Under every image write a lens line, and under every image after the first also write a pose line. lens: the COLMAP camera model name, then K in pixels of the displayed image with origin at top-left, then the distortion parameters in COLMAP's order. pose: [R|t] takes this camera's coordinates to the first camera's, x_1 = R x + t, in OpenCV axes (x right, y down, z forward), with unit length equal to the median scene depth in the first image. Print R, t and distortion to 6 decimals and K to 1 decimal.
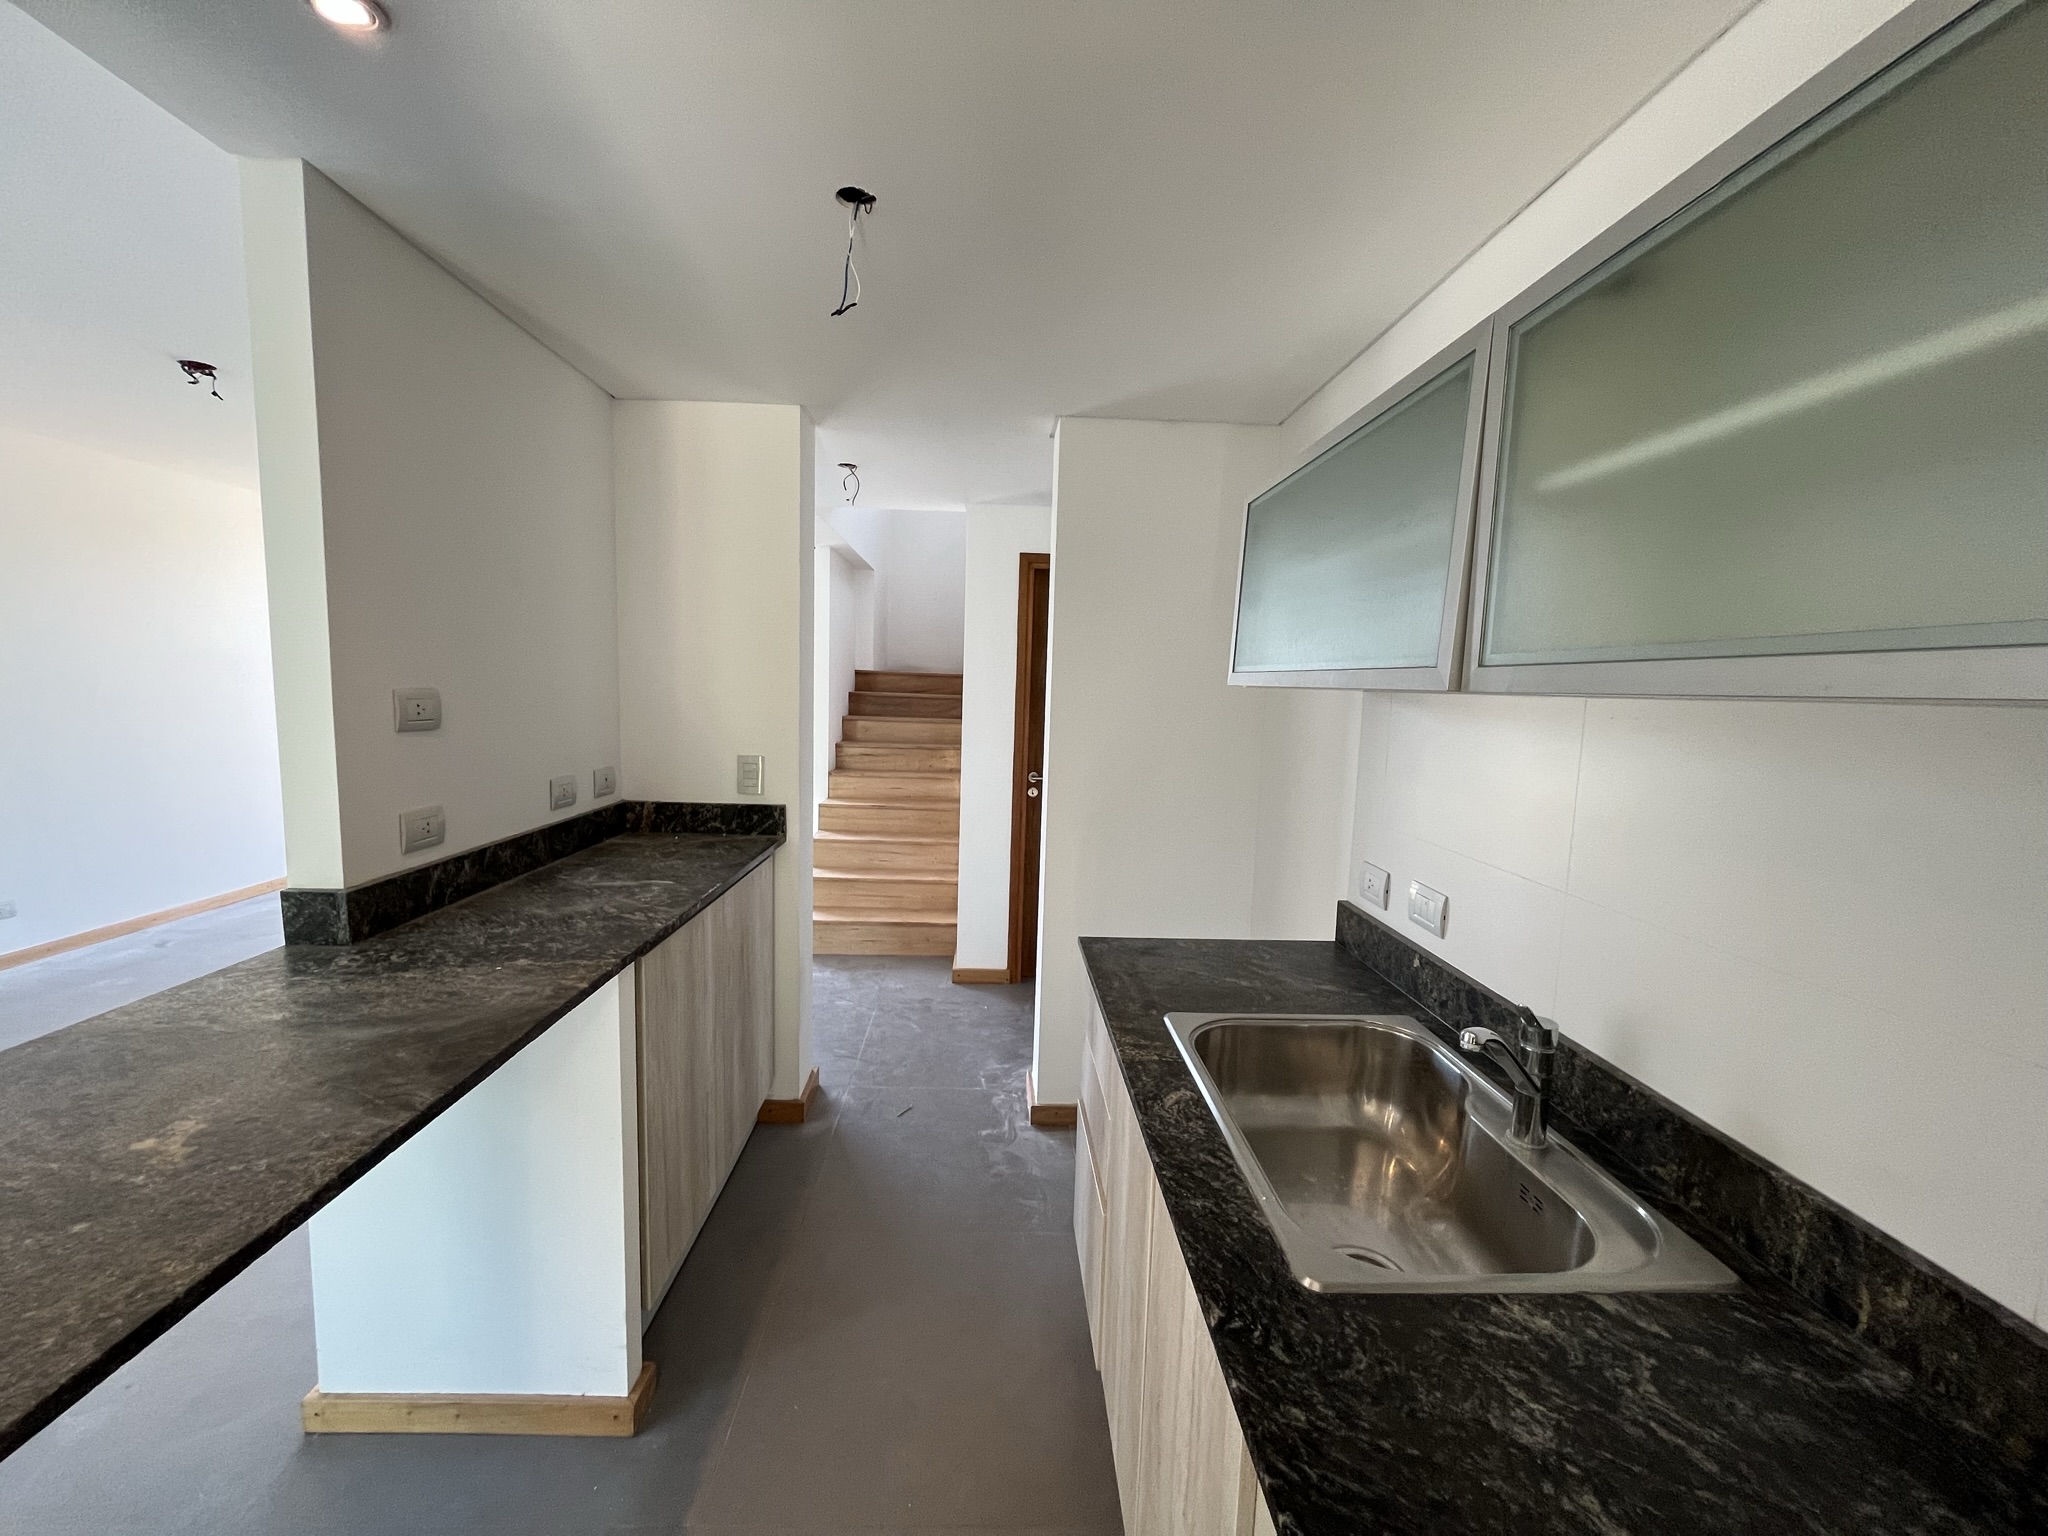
lens RADIAL K [[822.8, 0, 1019.6], [0, 822.8, 768.6], [0, 0, 1]] dist [-0.004174, 0.000405]
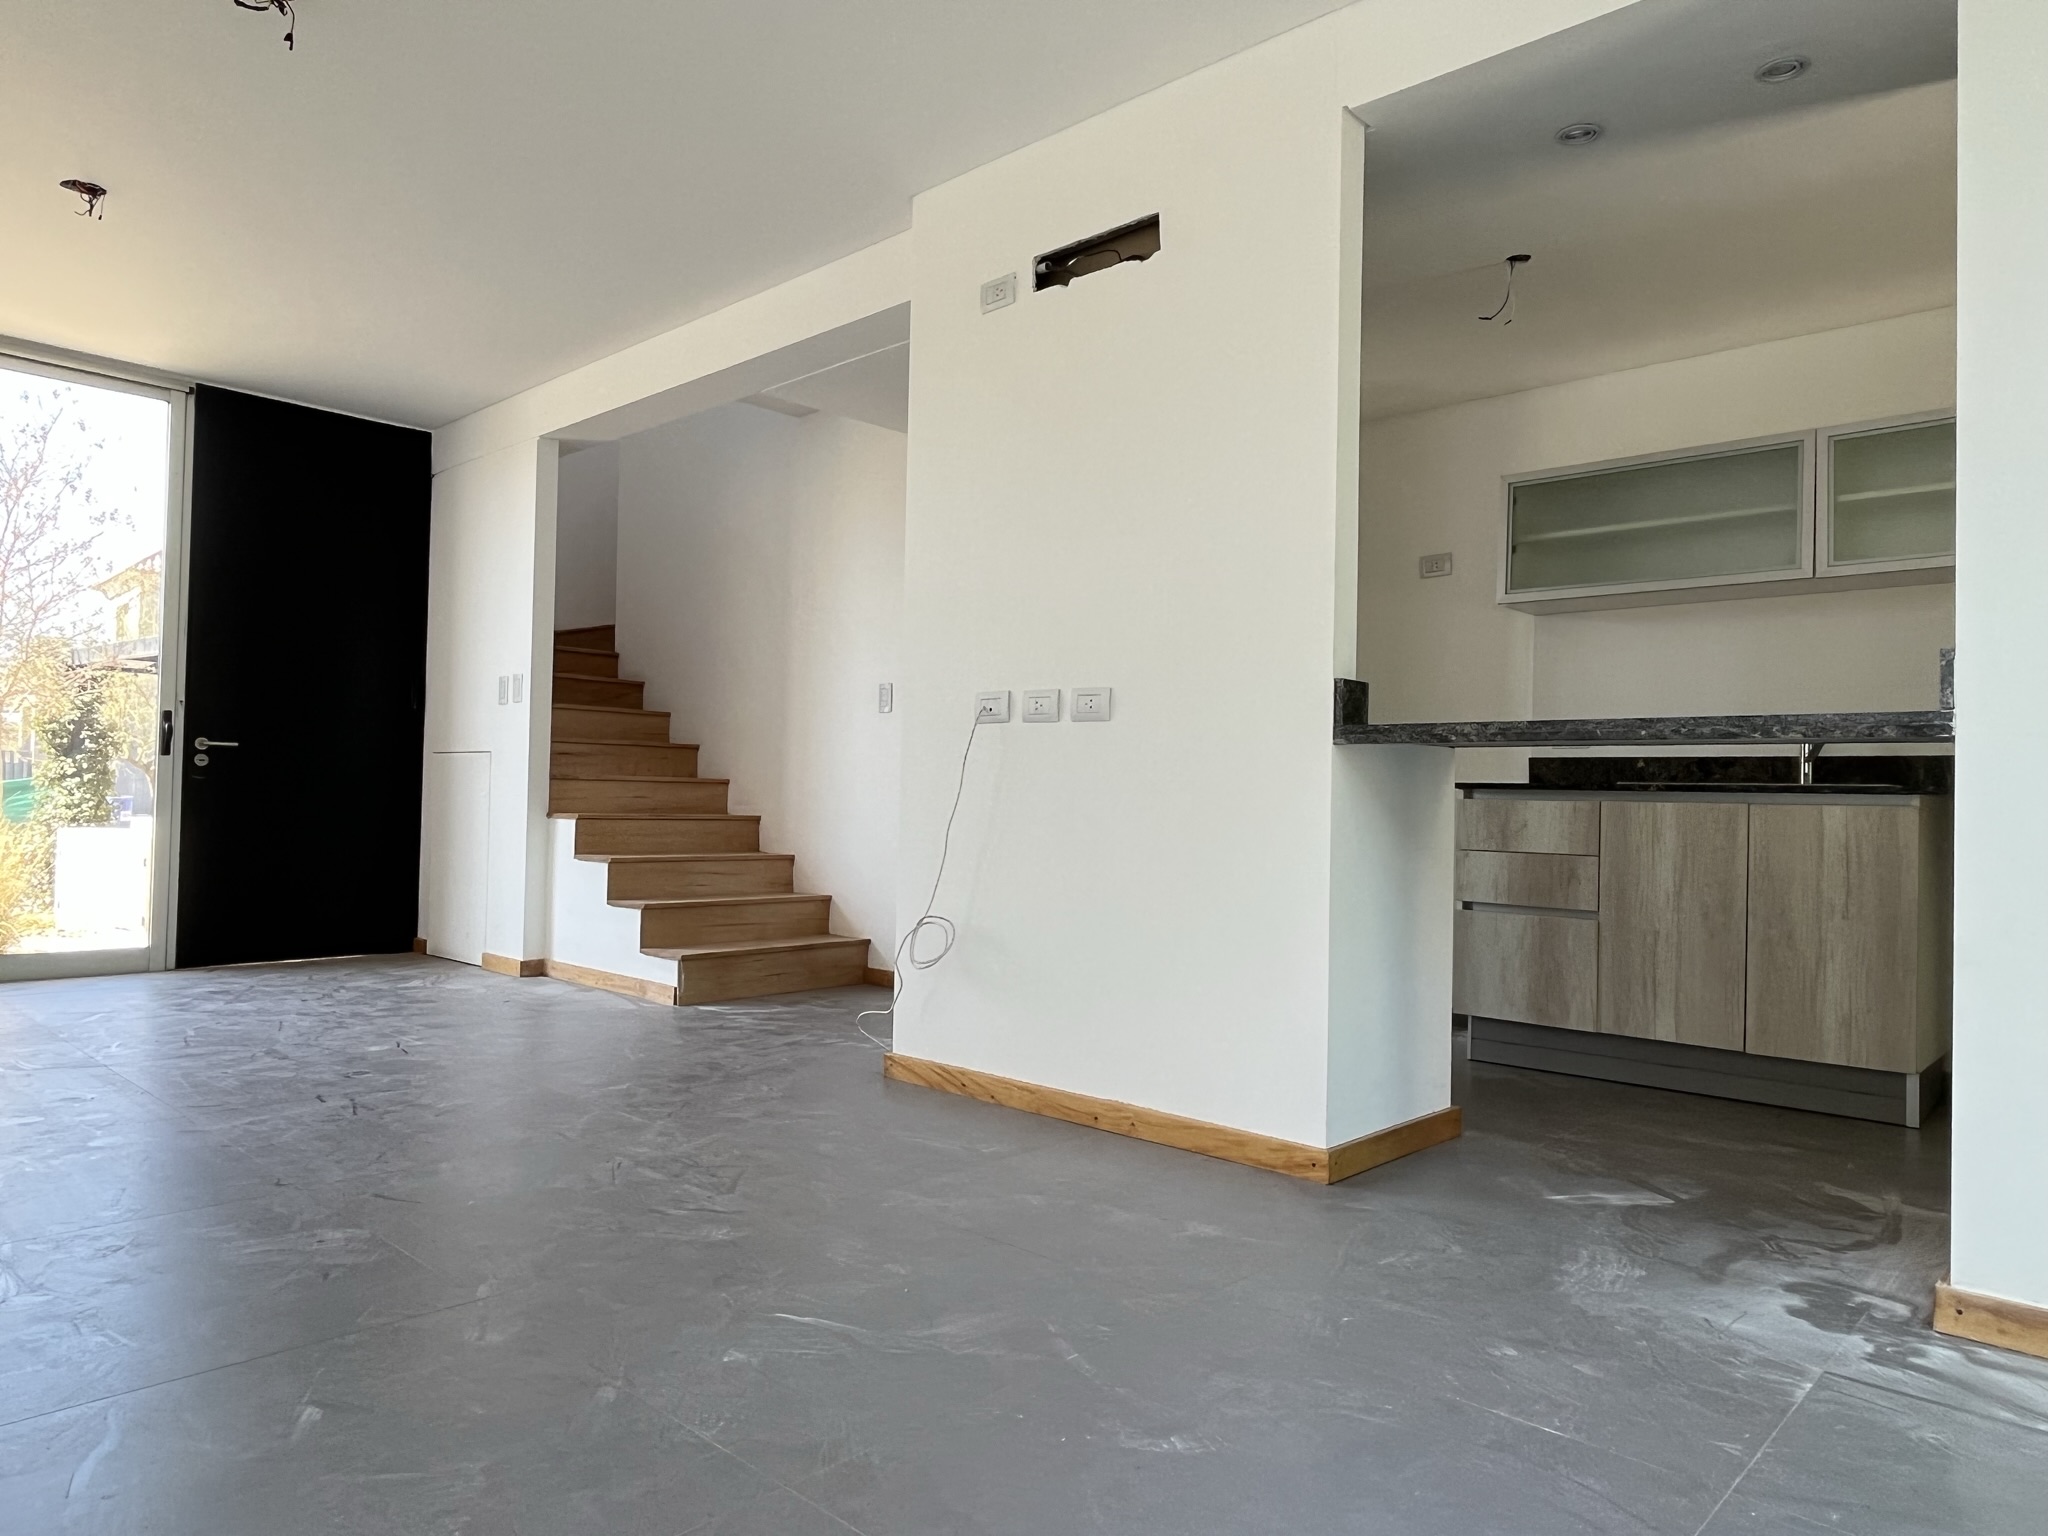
lens RADIAL K [[1311.0, 0, 1004.0], [0, 1311.0, 768.9], [0, 0, 1]] dist [-0.002889, -0.000417]
pose [[0.713272, -0.001162, 0.700886, -2.119097], [0.073630, 0.994590, -0.073281, 0.313016], [-0.697009, 0.103876, 0.709499, -0.000683]]
